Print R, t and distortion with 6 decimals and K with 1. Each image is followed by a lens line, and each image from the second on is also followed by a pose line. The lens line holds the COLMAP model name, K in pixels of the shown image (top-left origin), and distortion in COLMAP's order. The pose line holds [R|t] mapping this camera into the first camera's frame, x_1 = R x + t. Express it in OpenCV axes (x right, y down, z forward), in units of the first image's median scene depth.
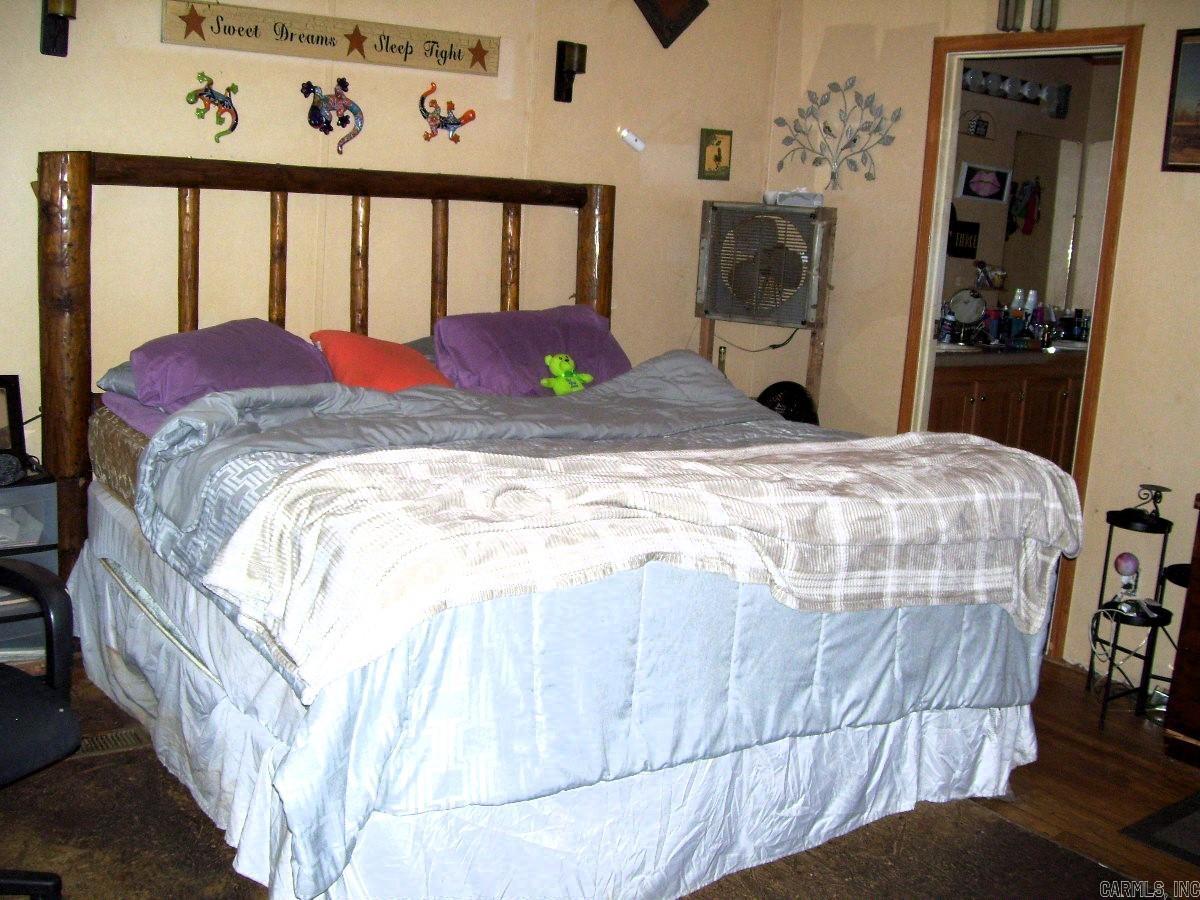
lens RADIAL K [[1272.1, 0, 599.8], [0, 1272.1, 449.7], [0, 0, 1]] dist [-0.095321, 0.000000]
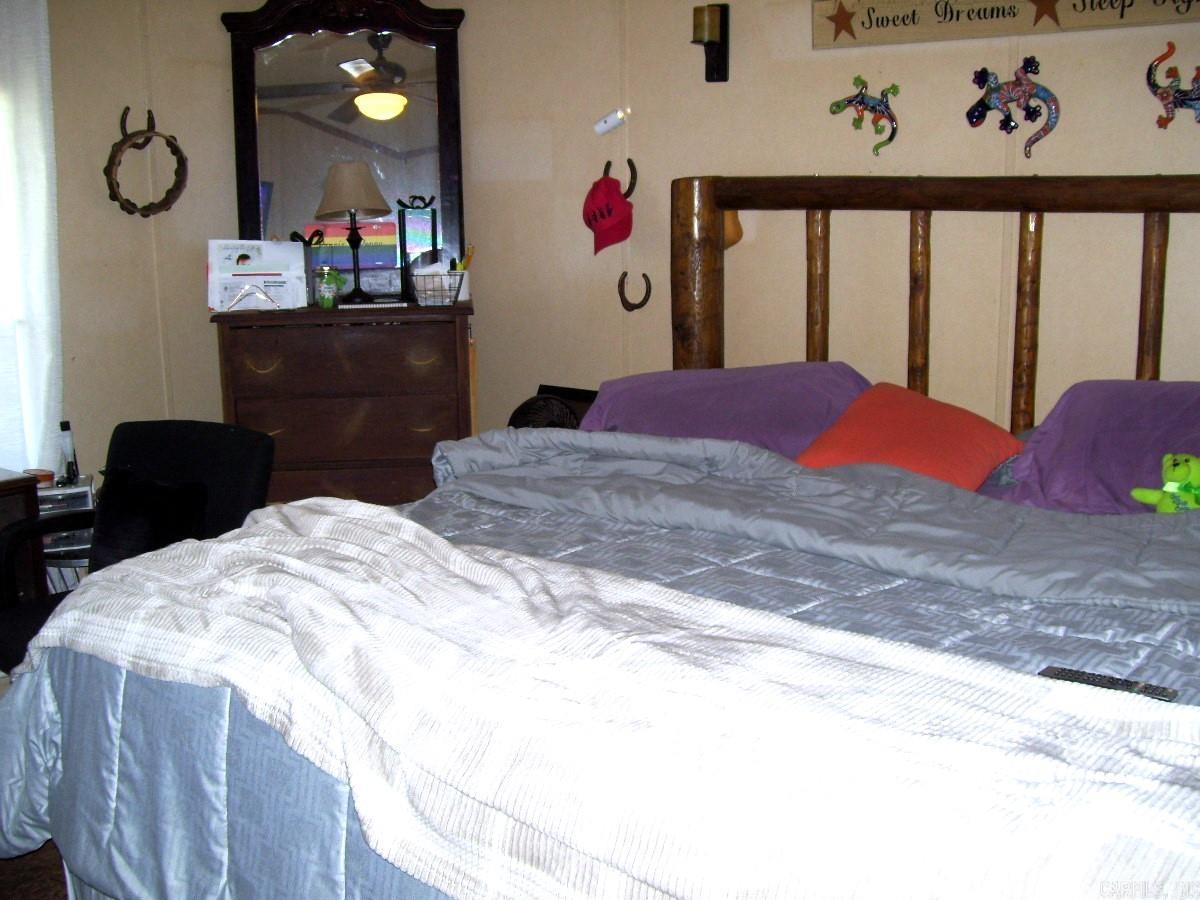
lens RADIAL K [[1272.1, 0, 600.4], [0, 1272.1, 450.4], [0, 0, 1]] dist [-0.095321, 0.000000]
pose [[0.297445, 0.123974, -0.946656, 0.473861], [-0.159150, 0.984099, 0.078872, -0.084593], [0.941381, 0.127201, 0.312446, 0.576464]]
